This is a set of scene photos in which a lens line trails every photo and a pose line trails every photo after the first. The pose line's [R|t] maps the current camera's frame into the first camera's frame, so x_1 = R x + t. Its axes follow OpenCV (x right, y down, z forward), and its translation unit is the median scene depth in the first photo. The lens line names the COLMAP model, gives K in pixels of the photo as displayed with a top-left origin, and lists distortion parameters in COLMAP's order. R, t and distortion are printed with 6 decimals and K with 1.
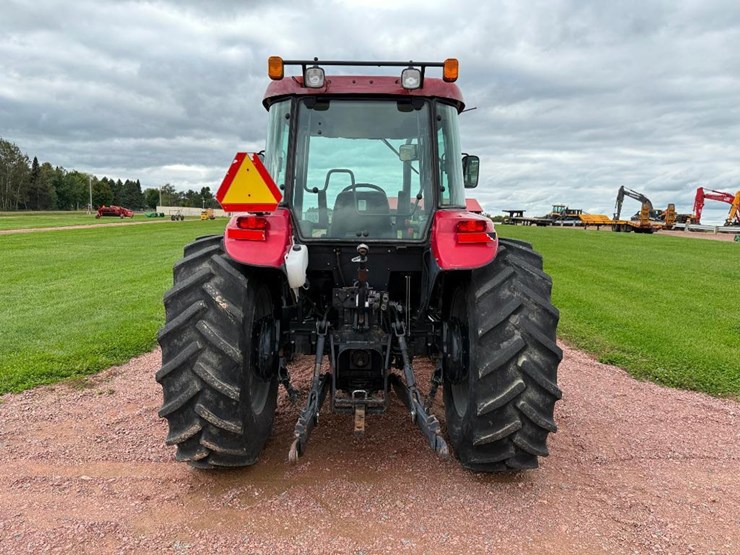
lens RADIAL K [[518.2, 0, 369.3], [0, 518.2, 280.0], [0, 0, 1]] dist [0.086591, -0.139661]
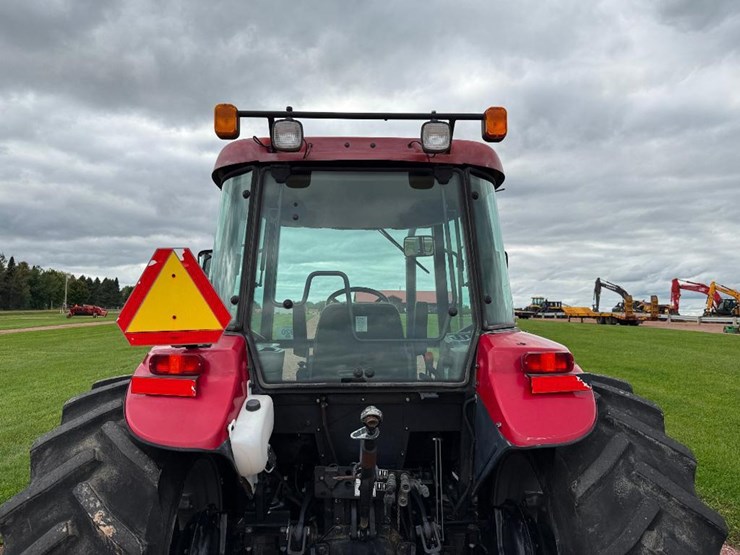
lens RADIAL K [[519.1, 0, 372.4], [0, 519.1, 282.3], [0, 0, 1]] dist [0.066350, -0.095236]
pose [[0.998881, -0.013522, 0.045318, -0.029197], [0.021166, 0.984746, -0.172703, -0.087849], [-0.042292, 0.173469, 0.983931, 0.369800]]
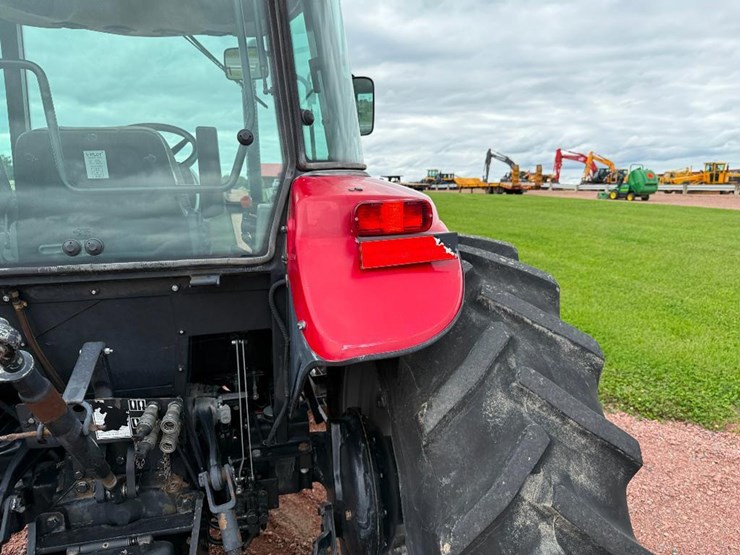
lens RADIAL K [[519.1, 0, 372.4], [0, 519.1, 282.3], [0, 0, 1]] dist [0.066350, -0.095236]
pose [[0.971666, -0.073158, 0.224751, 0.091837], [0.058284, 0.995691, 0.072128, -0.079198], [-0.229060, -0.056985, 0.971743, 0.602493]]
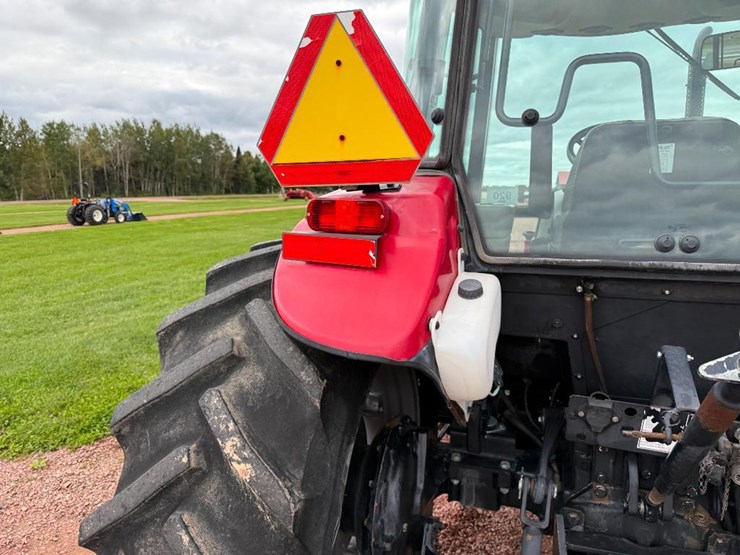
lens RADIAL K [[526.2, 0, 380.5], [0, 526.2, 277.1], [0, 0, 1]] dist [0.029778, -0.046055]
pose [[0.954171, 0.030972, -0.297655, -0.088890], [-0.021572, 0.999161, 0.034814, -0.075108], [0.298484, -0.026798, 0.954038, 0.618490]]
